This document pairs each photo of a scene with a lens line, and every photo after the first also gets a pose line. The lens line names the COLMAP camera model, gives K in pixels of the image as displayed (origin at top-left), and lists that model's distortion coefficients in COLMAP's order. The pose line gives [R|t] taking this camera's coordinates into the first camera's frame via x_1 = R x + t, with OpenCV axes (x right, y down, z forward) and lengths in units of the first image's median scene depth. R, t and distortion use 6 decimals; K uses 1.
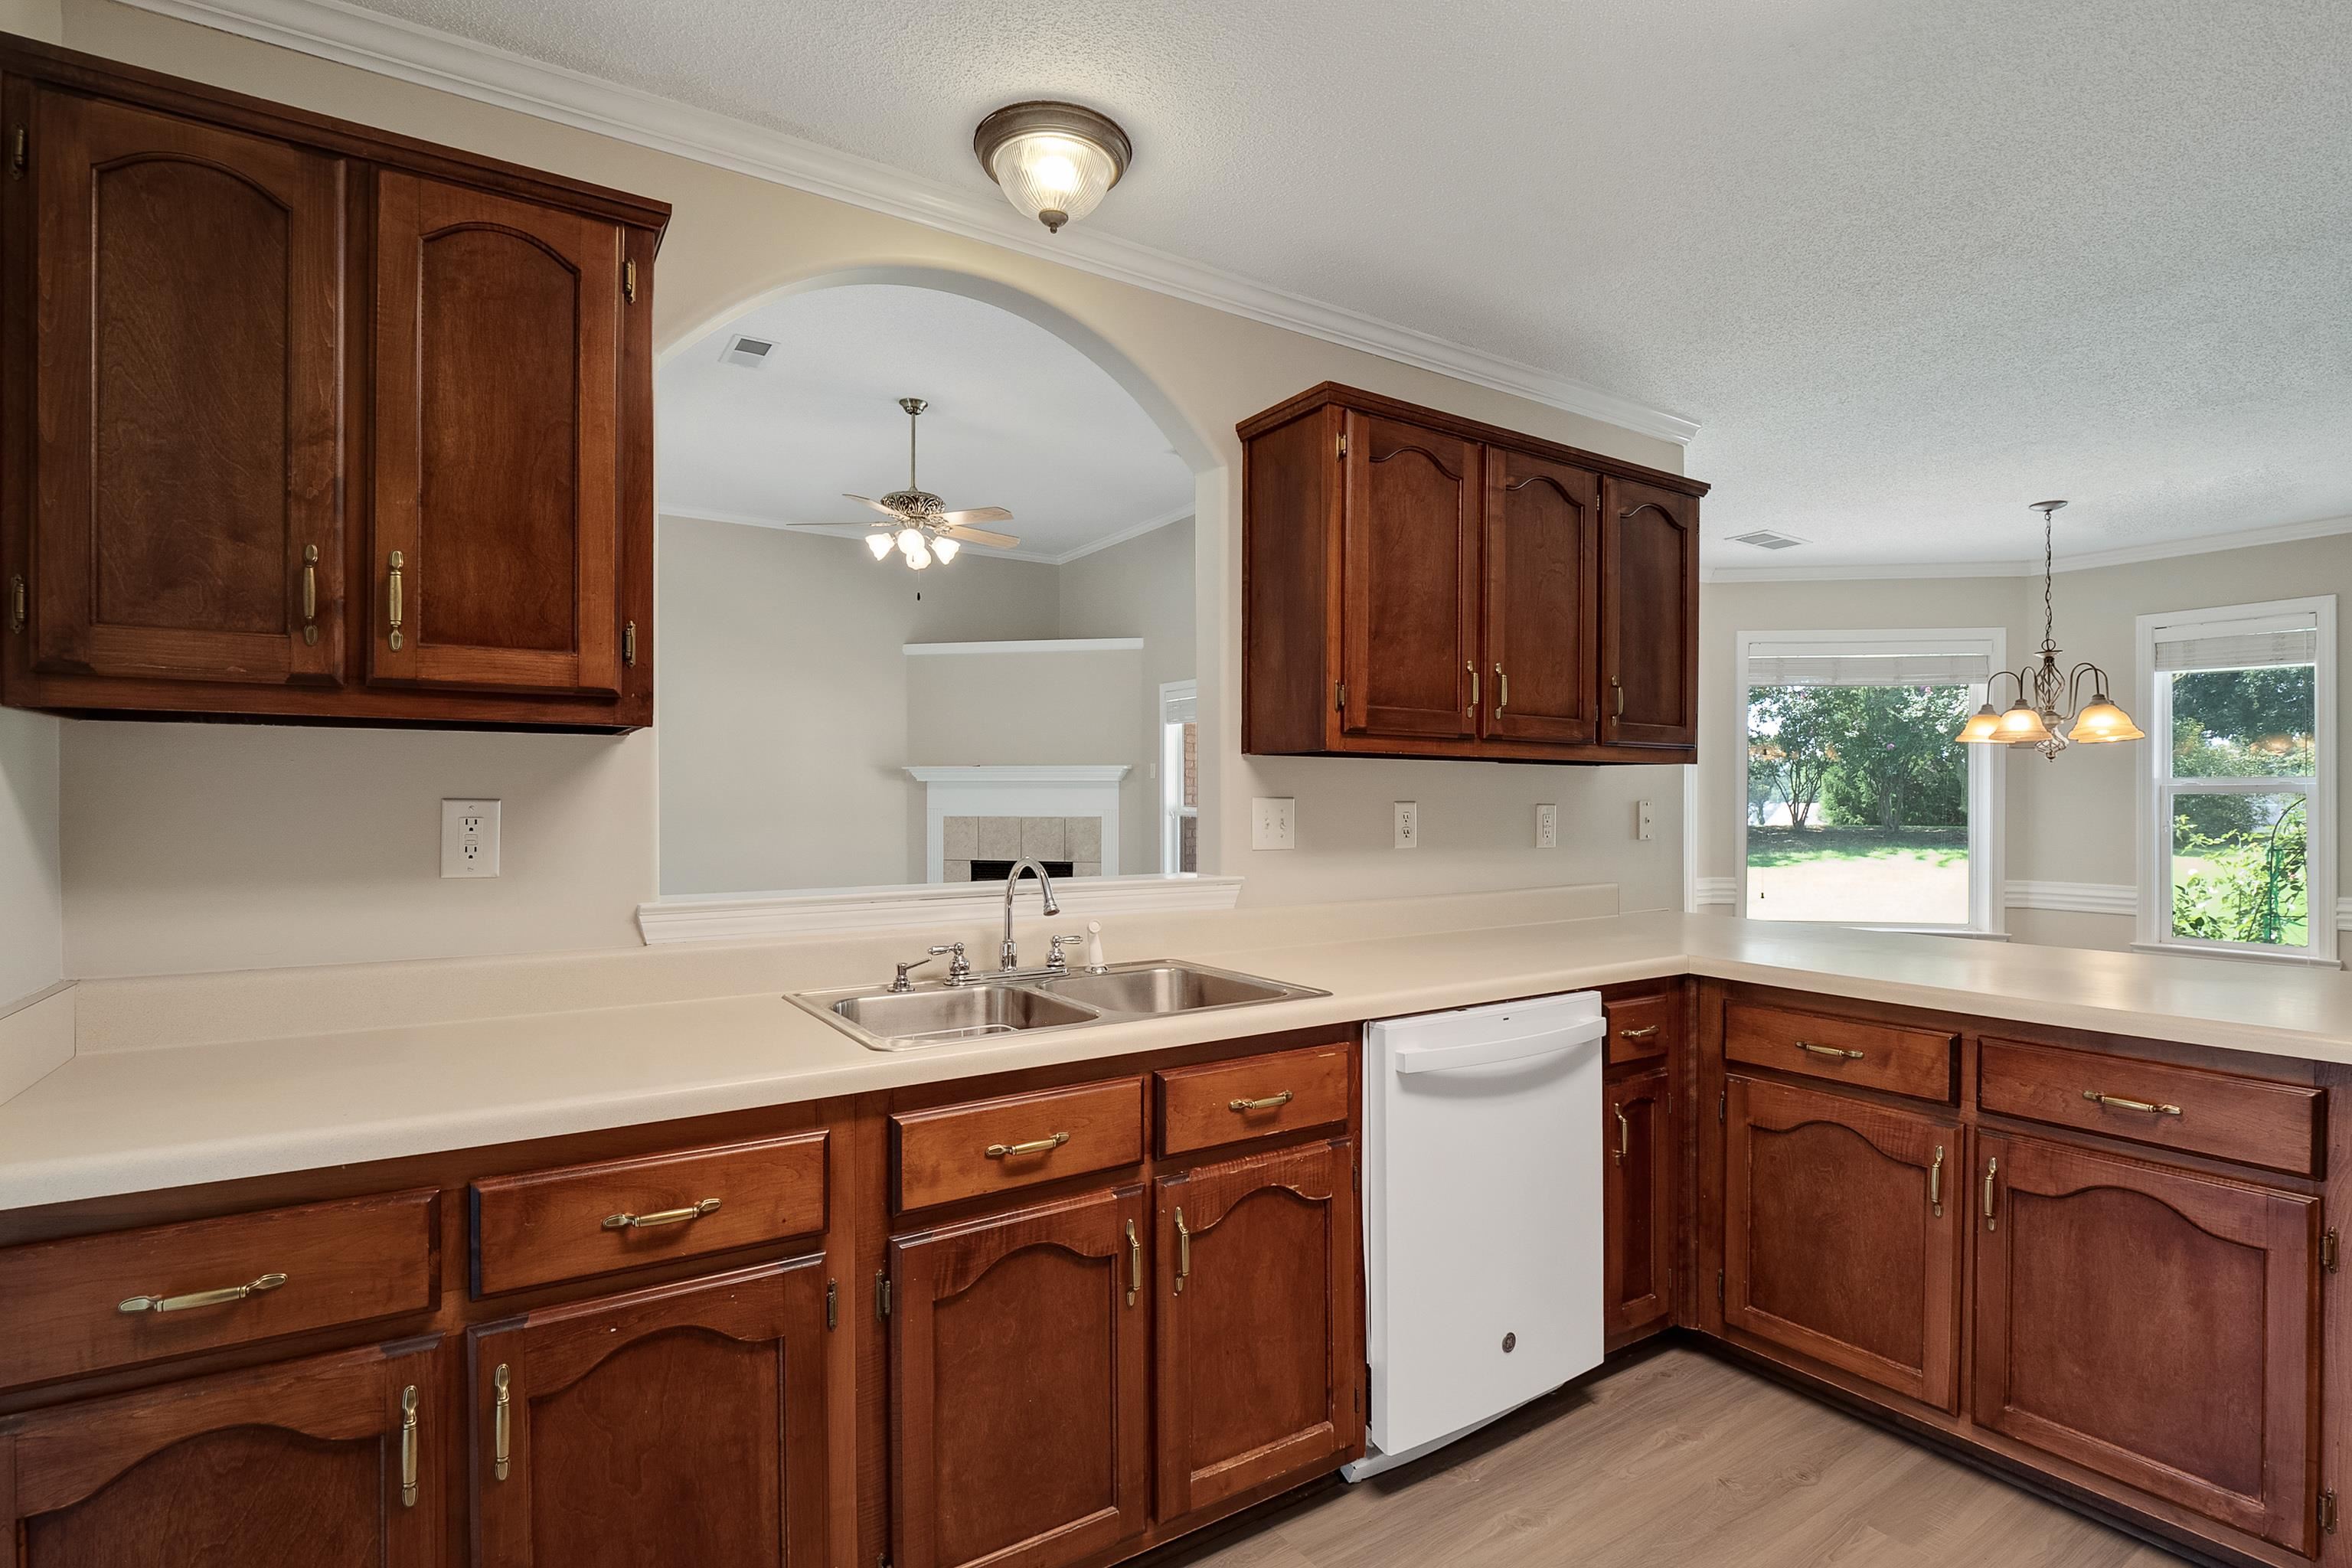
lens RADIAL K [[1112.3, 0, 1173.1], [0, 1112.3, 802.3], [0, 0, 1]] dist [-0.008248, -0.001044]
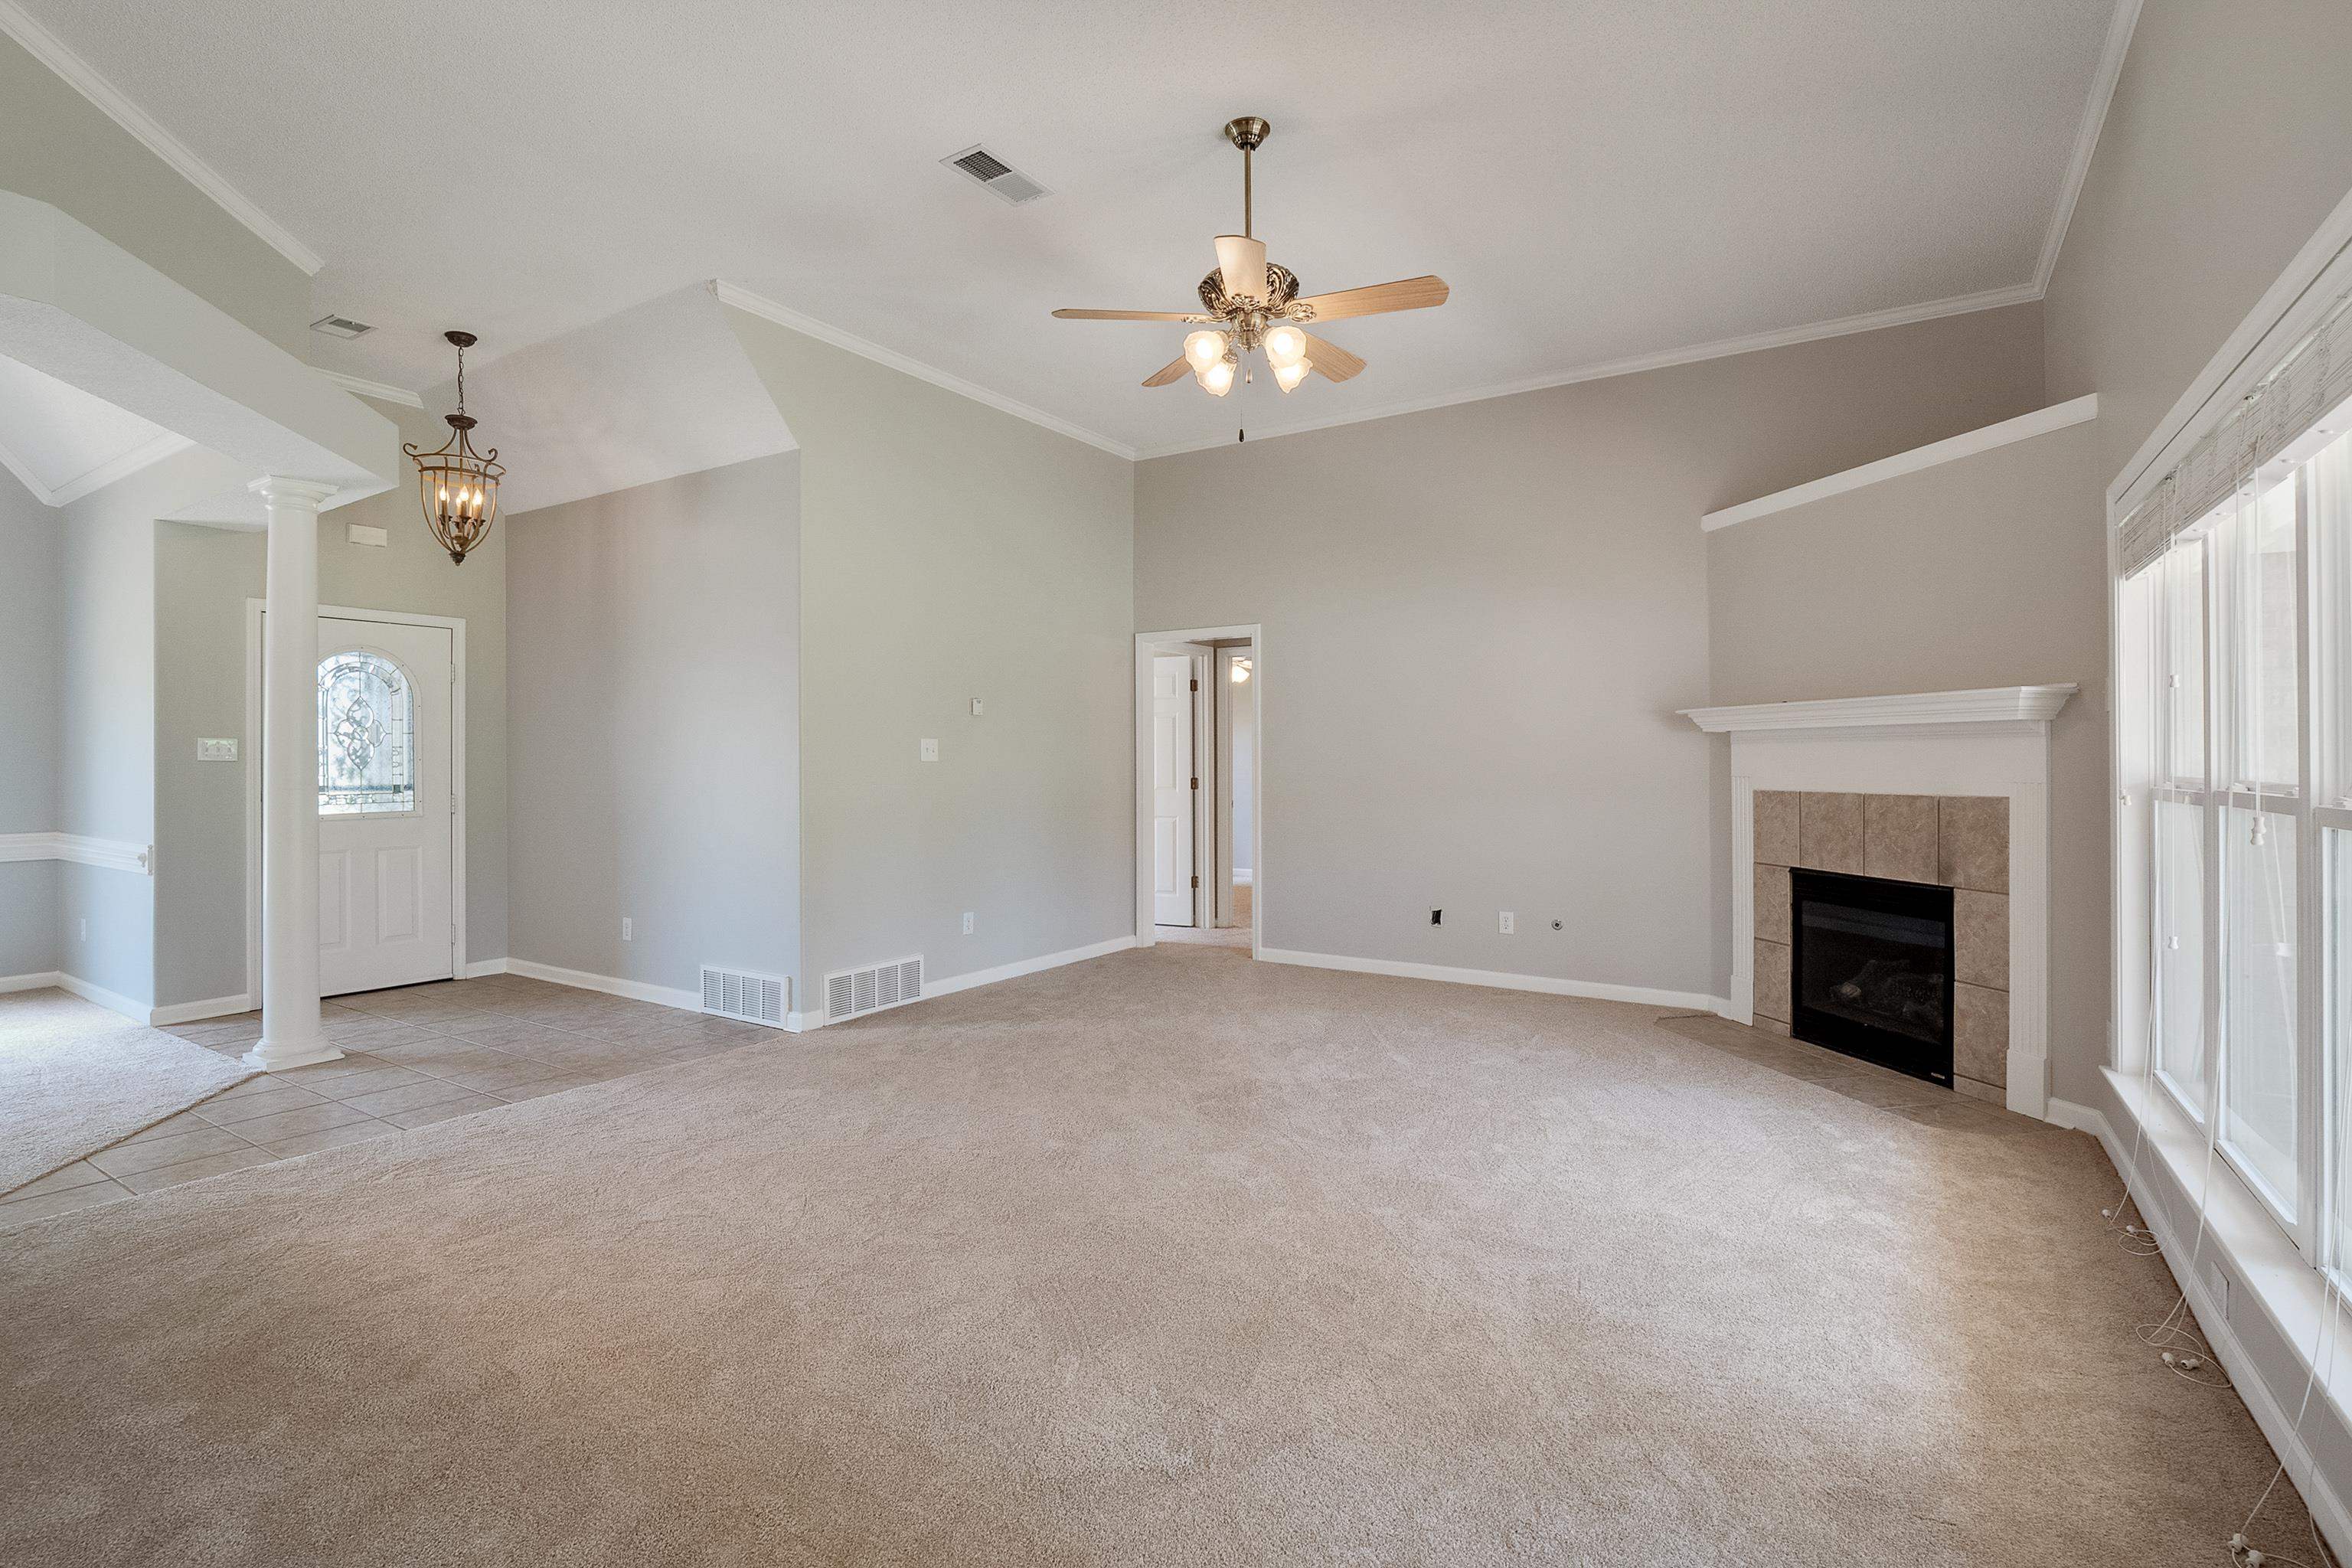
lens RADIAL K [[1112.3, 0, 1171.5], [0, 1112.3, 759.6], [0, 0, 1]] dist [-0.008248, -0.001044]
pose [[0.404713, -0.004133, -0.914434, 0.328995], [-0.003219, 0.999977, -0.005944, 0.001000], [0.914438, 0.005349, 0.404690, 0.721197]]
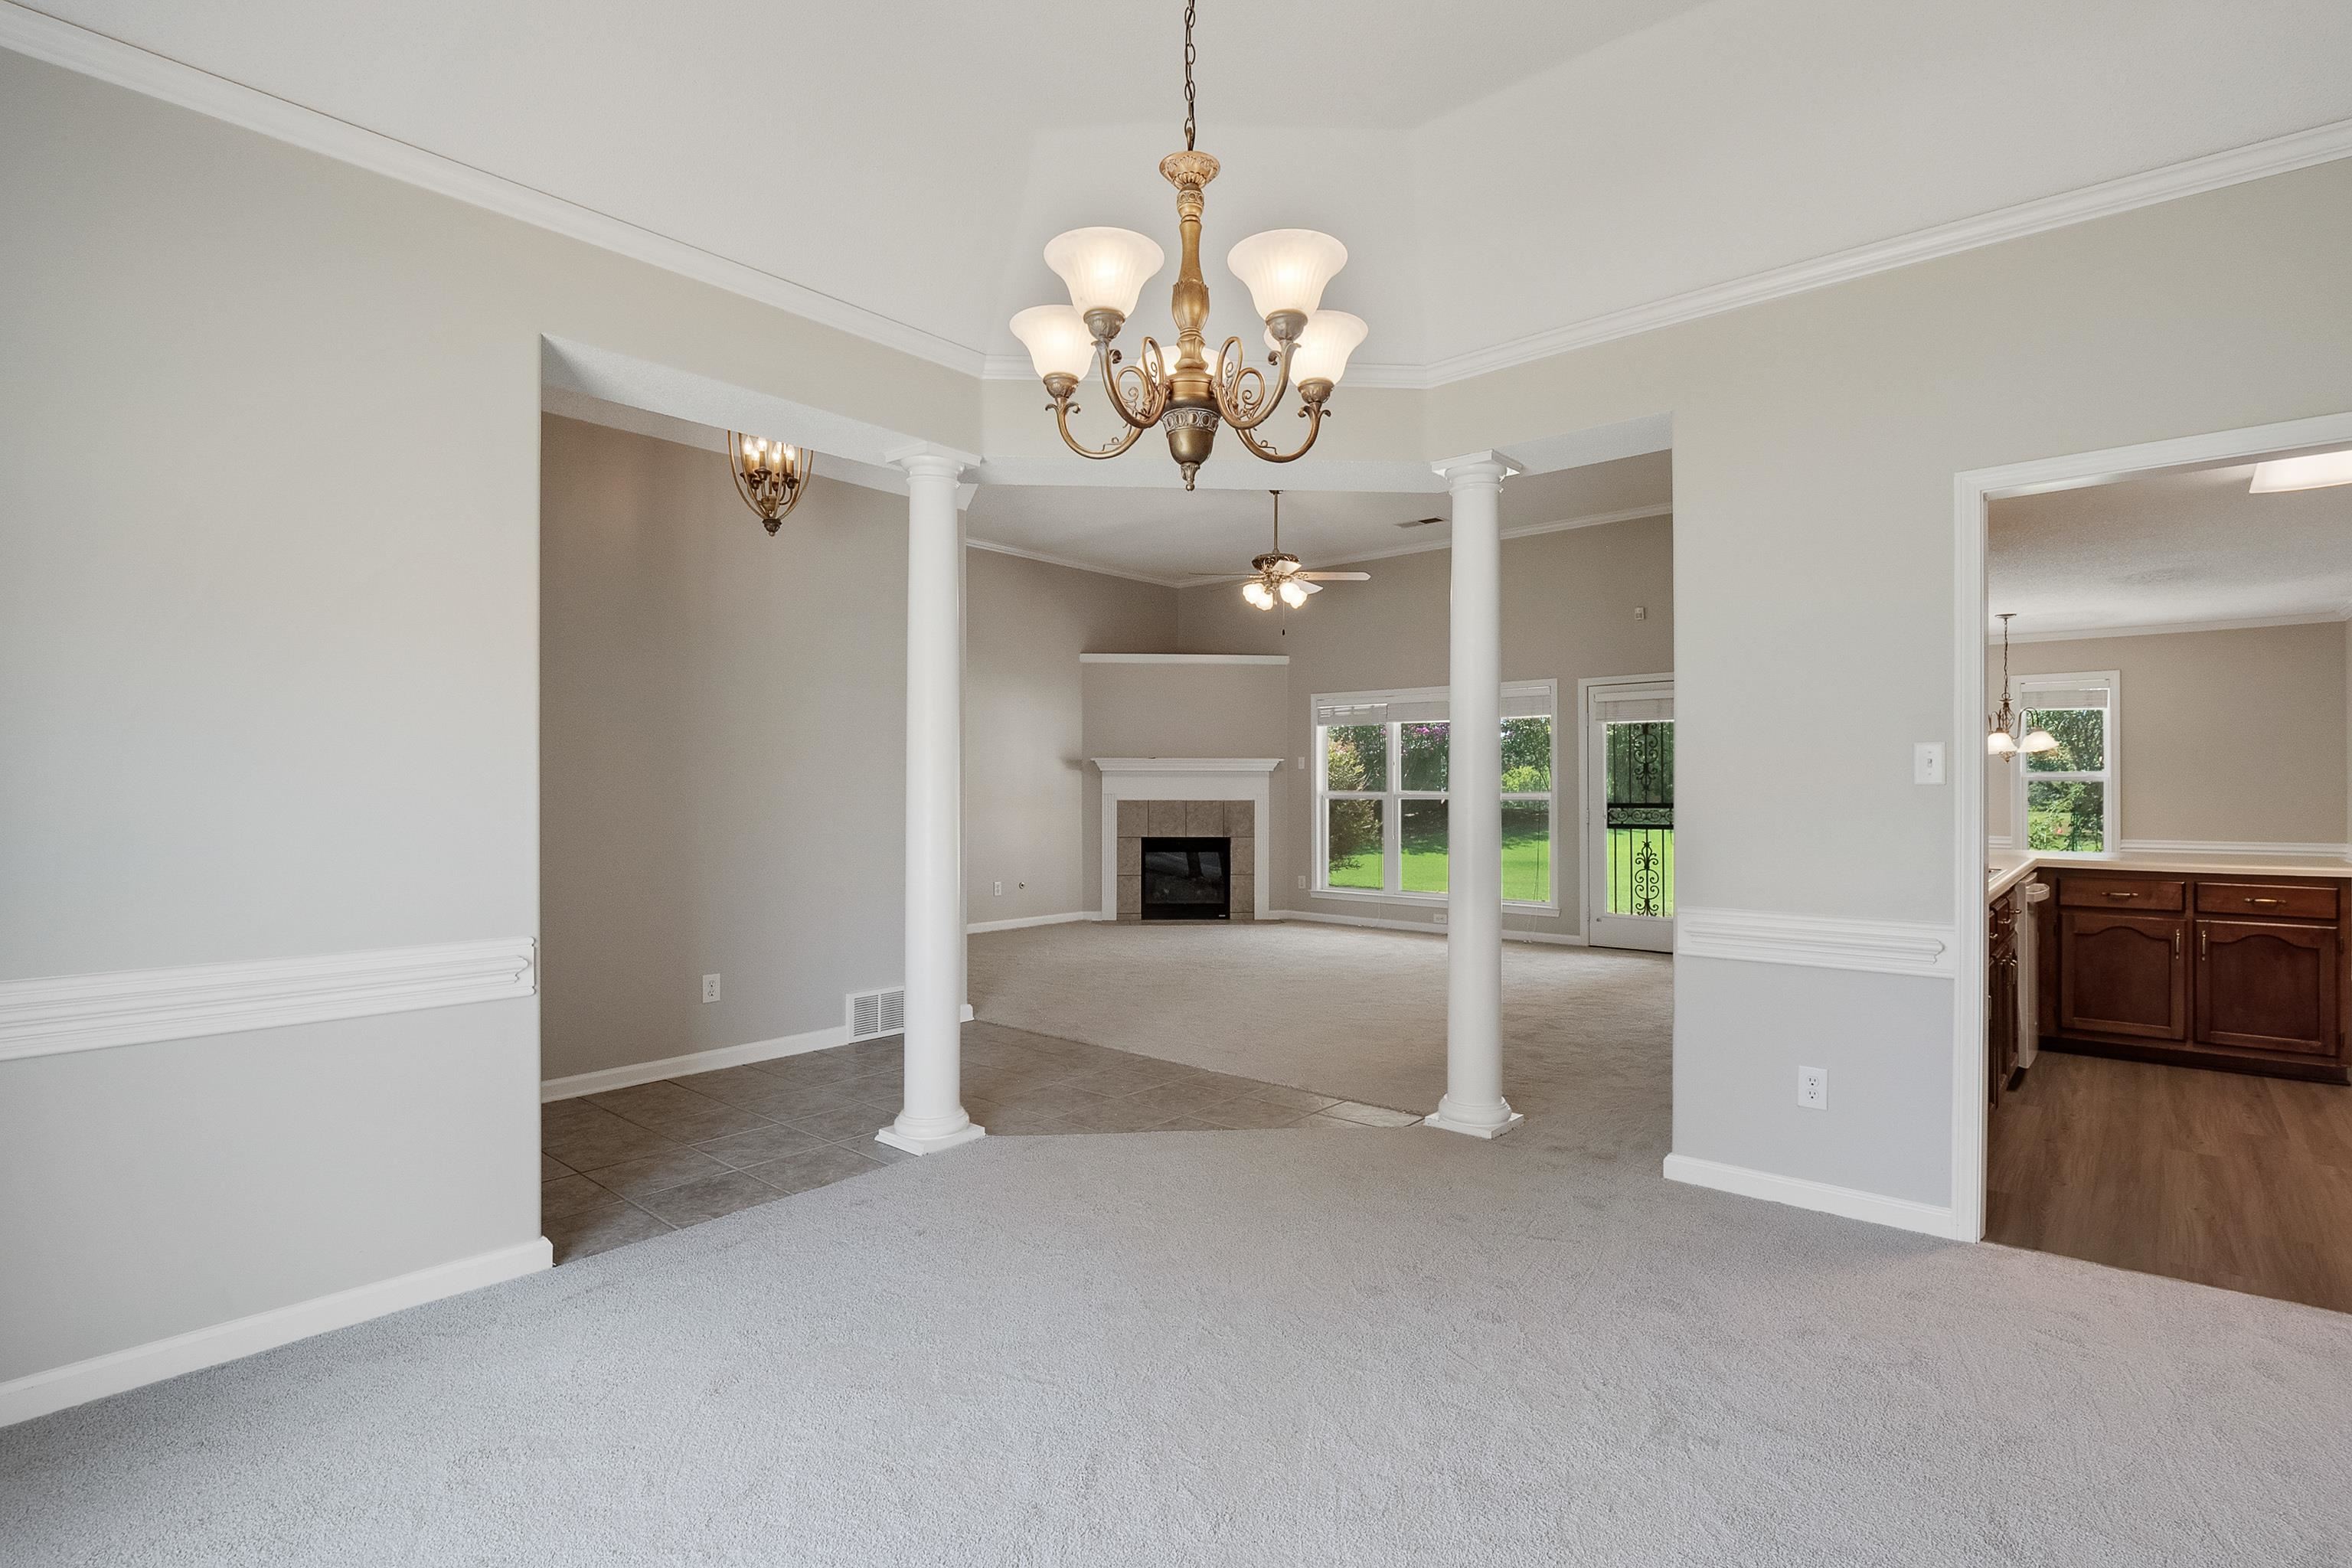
lens RADIAL K [[1112.3, 0, 1192.8], [0, 1112.3, 786.7], [0, 0, 1]] dist [-0.008248, -0.001044]
pose [[0.960960, -0.000891, 0.276687, -0.700429], [0.001845, 0.999993, -0.003187, 0.002576], [-0.276683, 0.003573, 0.960955, -0.243688]]
